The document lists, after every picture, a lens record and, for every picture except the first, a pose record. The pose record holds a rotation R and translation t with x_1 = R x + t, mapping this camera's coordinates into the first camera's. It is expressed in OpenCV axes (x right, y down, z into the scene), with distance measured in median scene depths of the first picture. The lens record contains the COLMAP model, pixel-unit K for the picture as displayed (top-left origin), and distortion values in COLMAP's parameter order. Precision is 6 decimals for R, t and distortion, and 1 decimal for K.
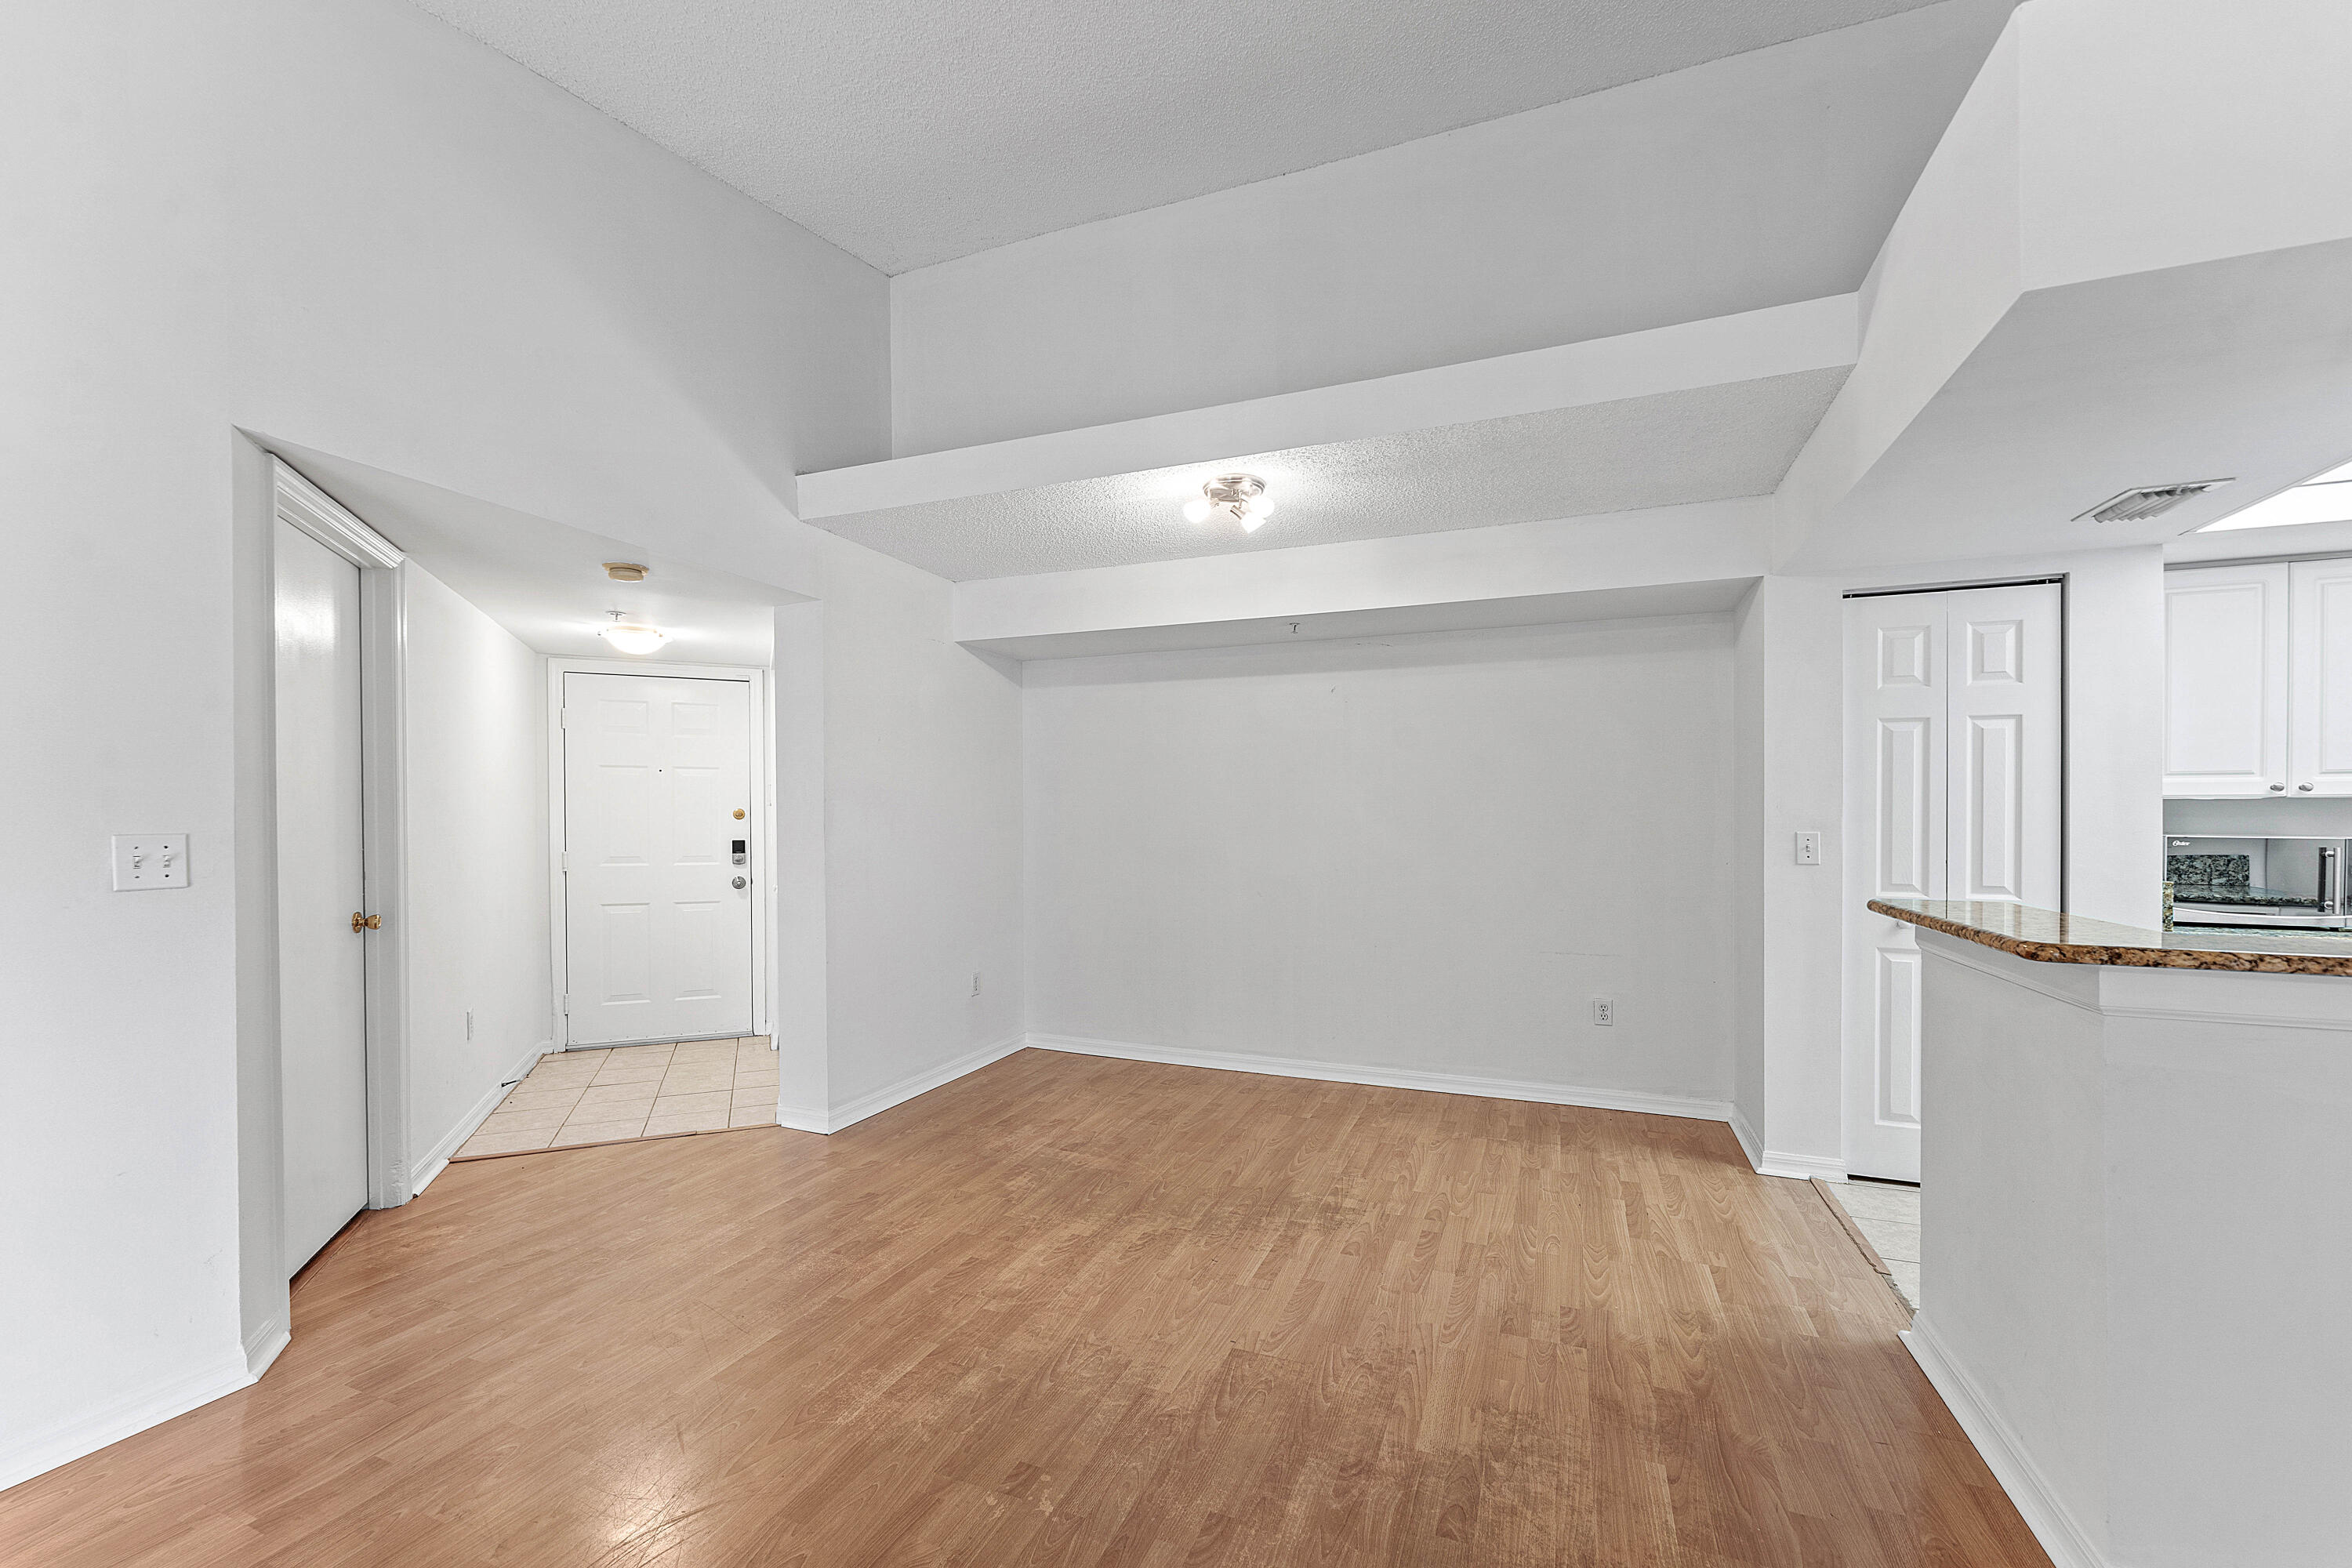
lens RADIAL K [[974.3, 0, 1149.9], [0, 974.3, 824.0], [0, 0, 1]] dist [-0.003650, -0.000372]
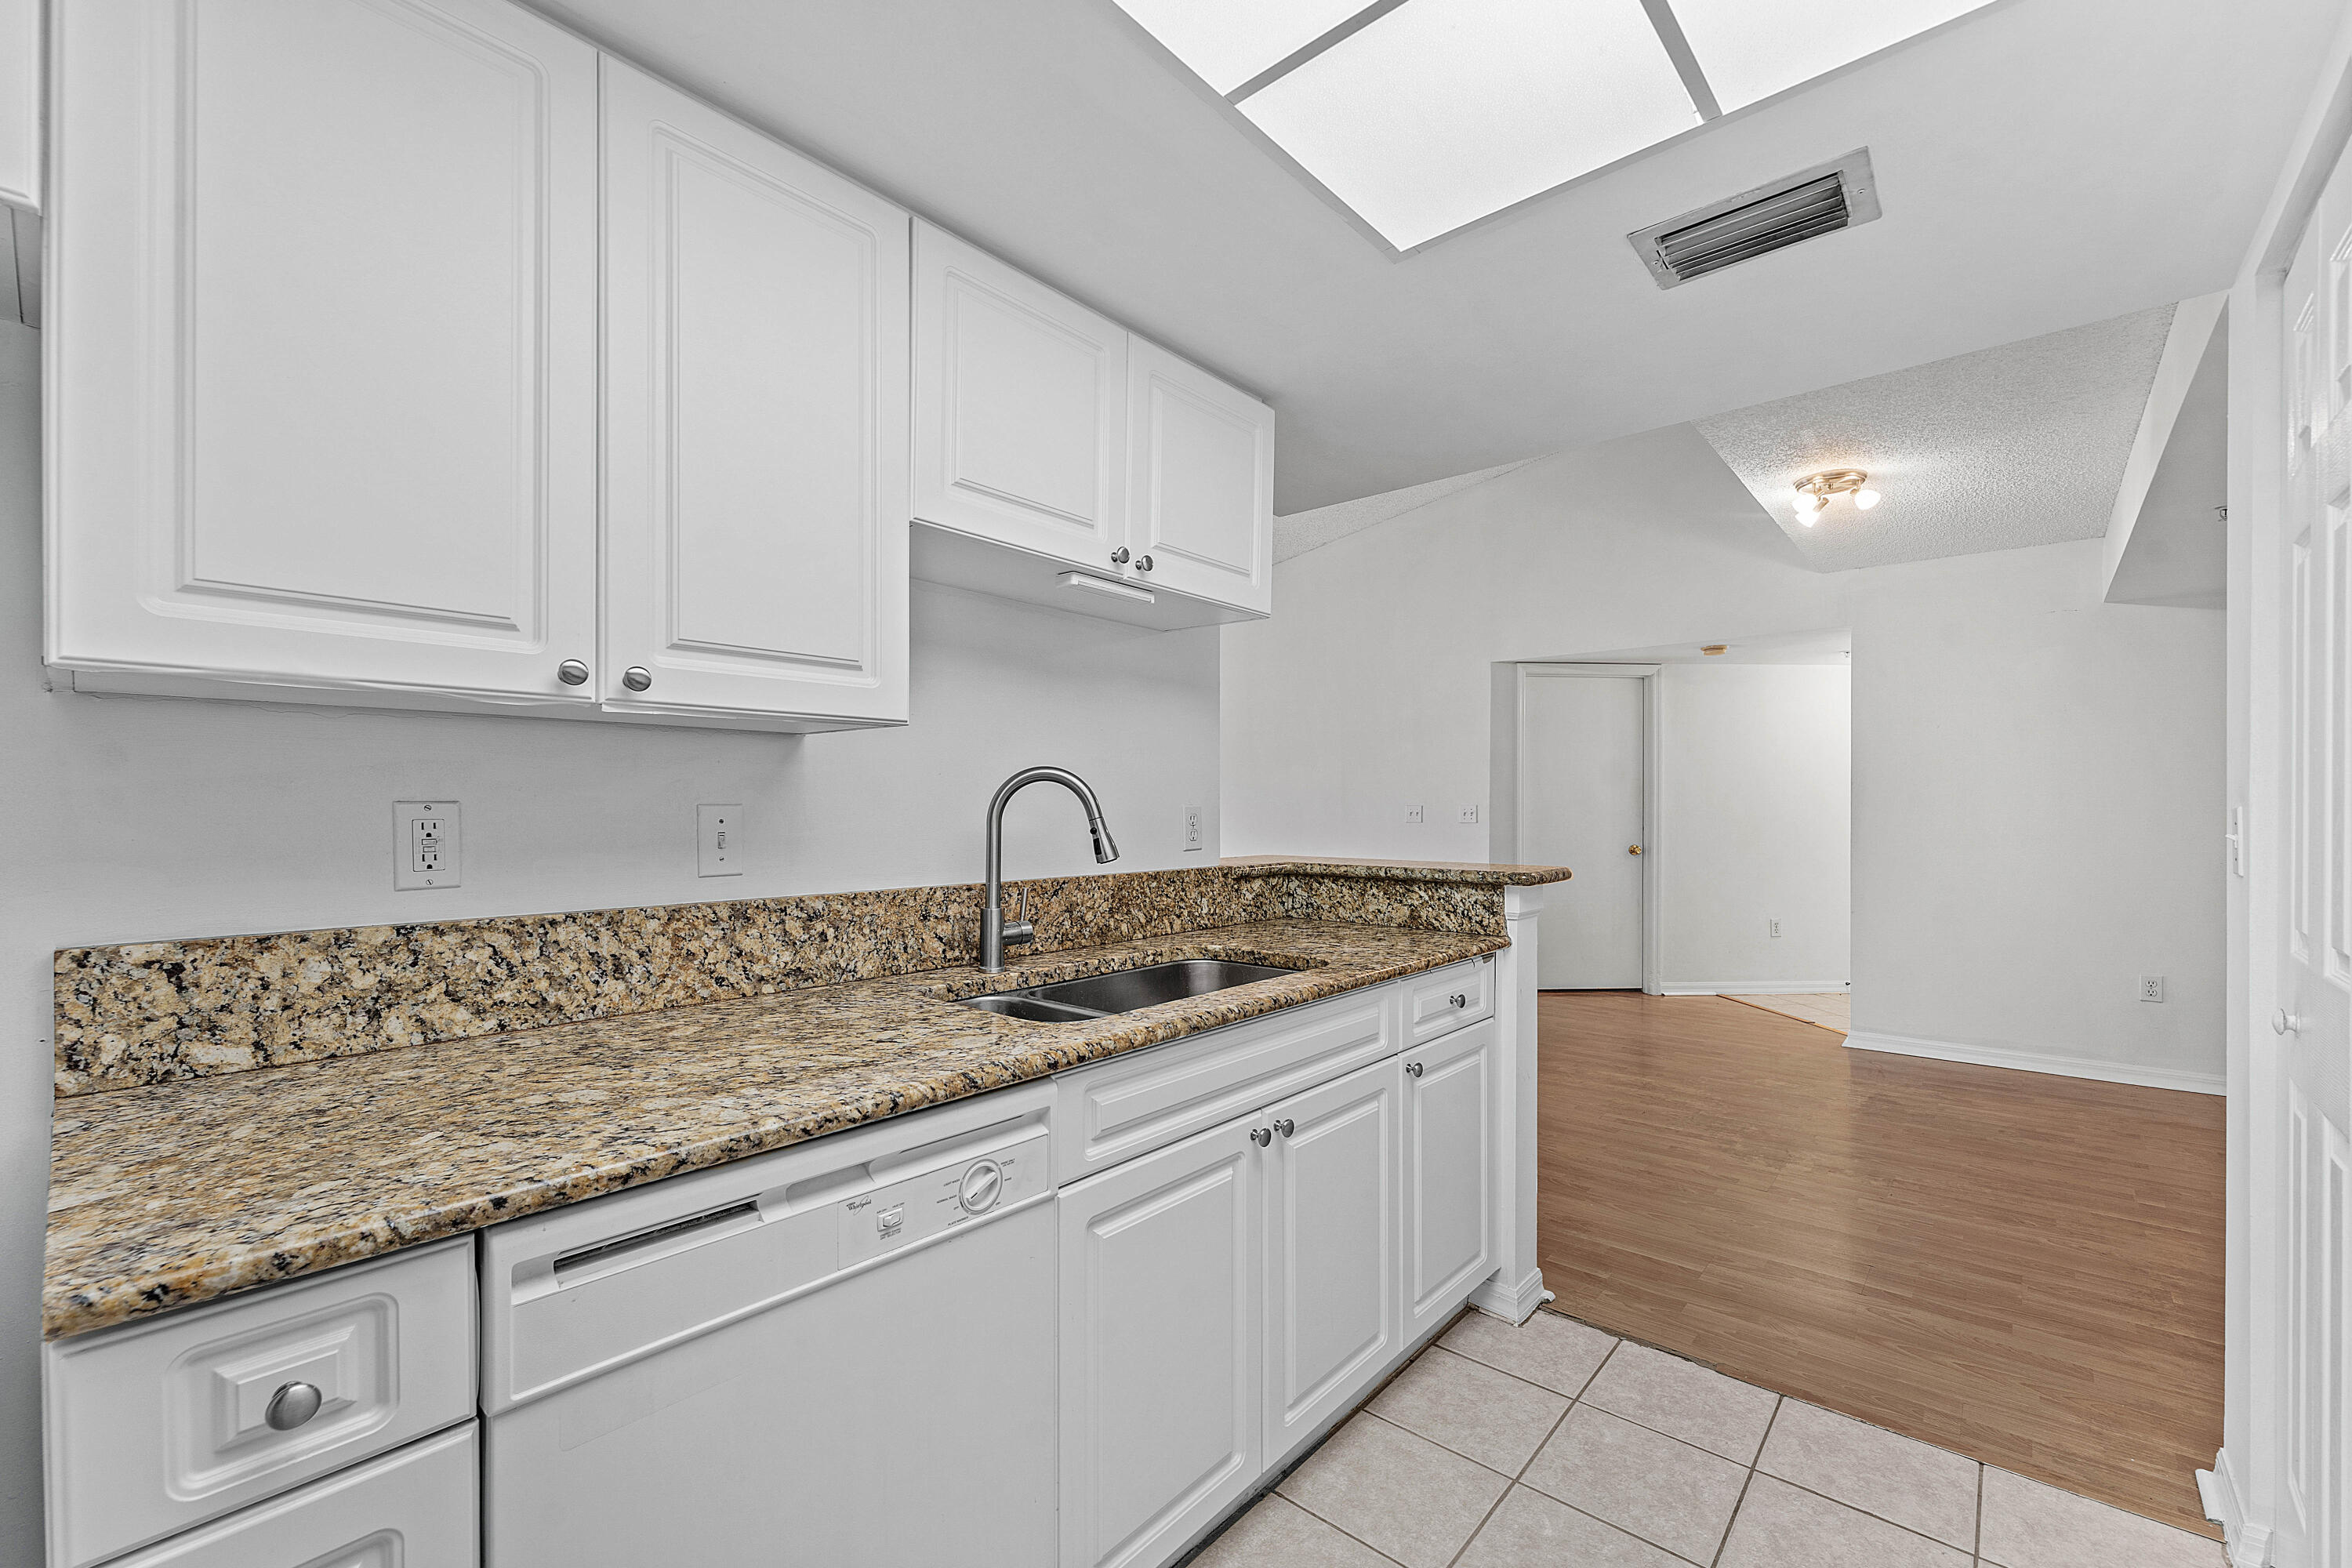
lens RADIAL K [[961.4, 0, 1163.3], [0, 961.4, 824.8], [0, 0, 1]] dist [0.000508, -0.000198]
pose [[-0.333756, 0.017814, -0.942491, 1.358367], [-0.004638, 0.999778, 0.020539, 0.011600], [0.942648, 0.011226, -0.333600, 0.695151]]
